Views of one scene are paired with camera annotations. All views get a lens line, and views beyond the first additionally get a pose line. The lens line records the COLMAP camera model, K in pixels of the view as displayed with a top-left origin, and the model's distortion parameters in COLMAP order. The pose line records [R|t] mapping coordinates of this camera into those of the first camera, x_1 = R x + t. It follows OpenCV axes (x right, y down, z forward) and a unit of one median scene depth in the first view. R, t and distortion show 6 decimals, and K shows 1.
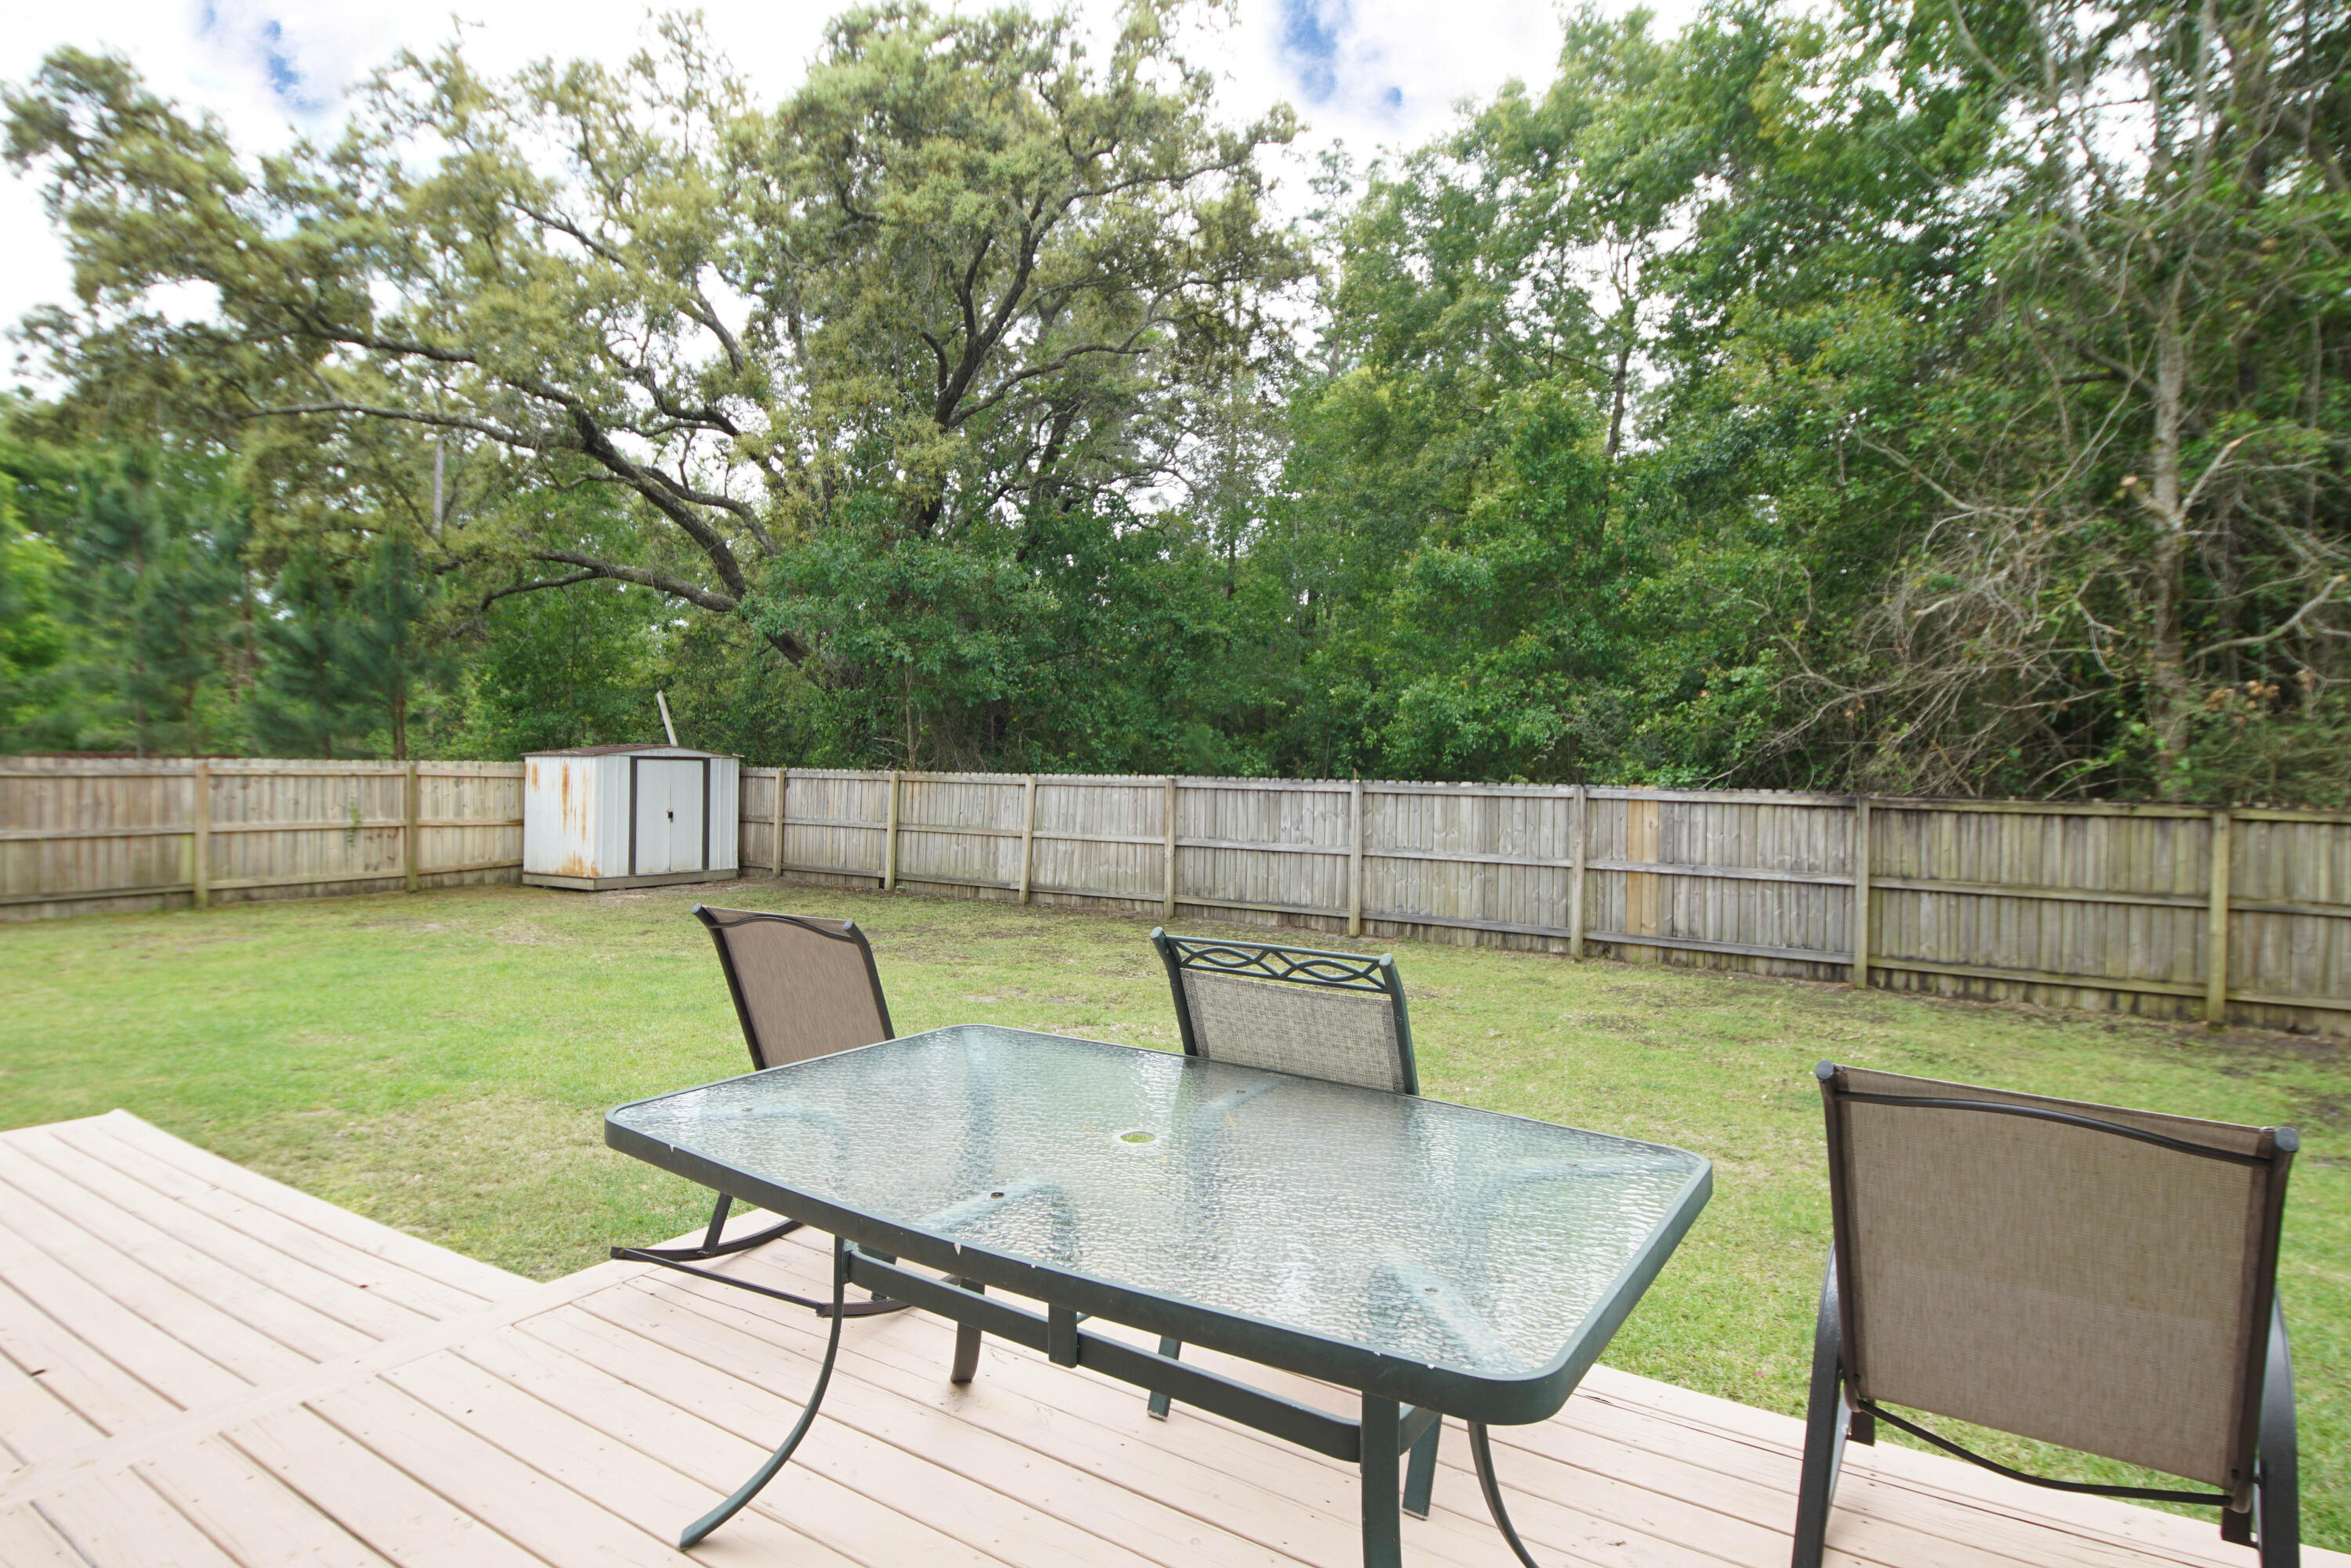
lens RADIAL K [[1265.5, 0, 1173.2], [0, 1265.5, 774.3], [0, 0, 1]] dist [0.026756, -0.025542]
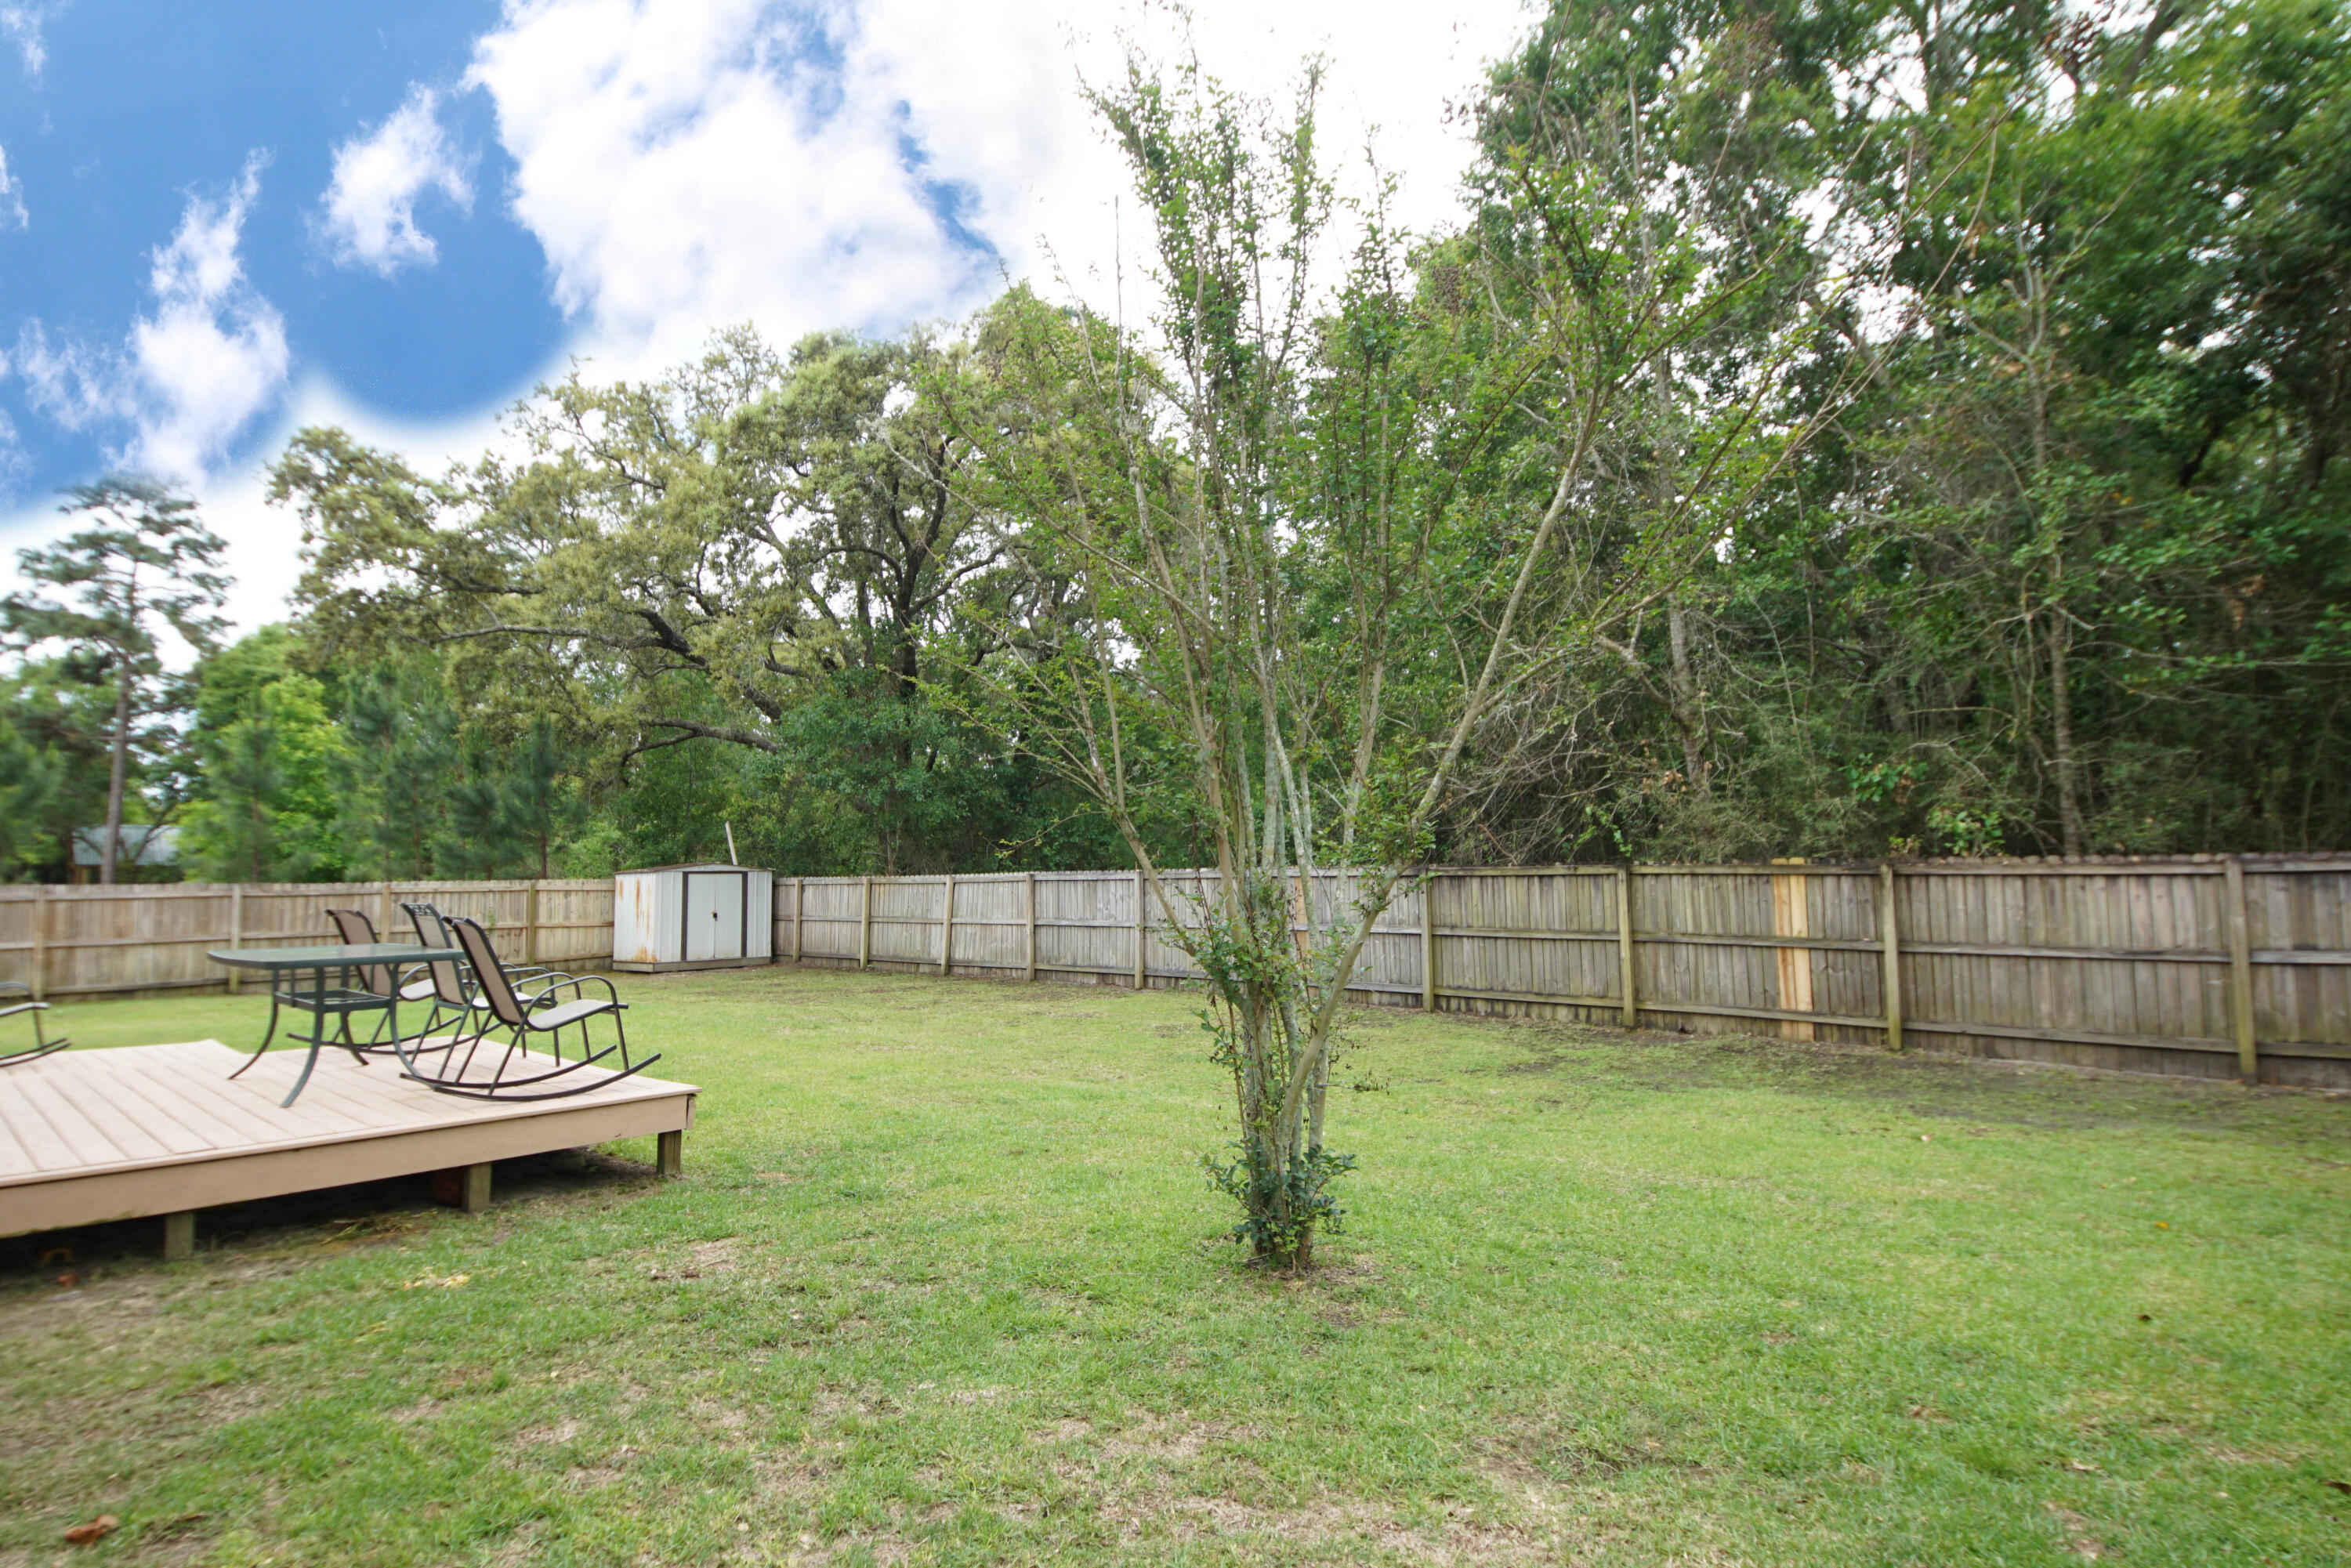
lens RADIAL K [[1262.4, 0, 1153.3], [0, 1262.4, 775.5], [0, 0, 1]] dist [0.040749, -0.038287]
pose [[0.981896, -0.045409, -0.183896, 0.329938], [0.028990, 0.995428, -0.091011, 0.022027], [0.187188, 0.084032, 0.978723, -0.243294]]
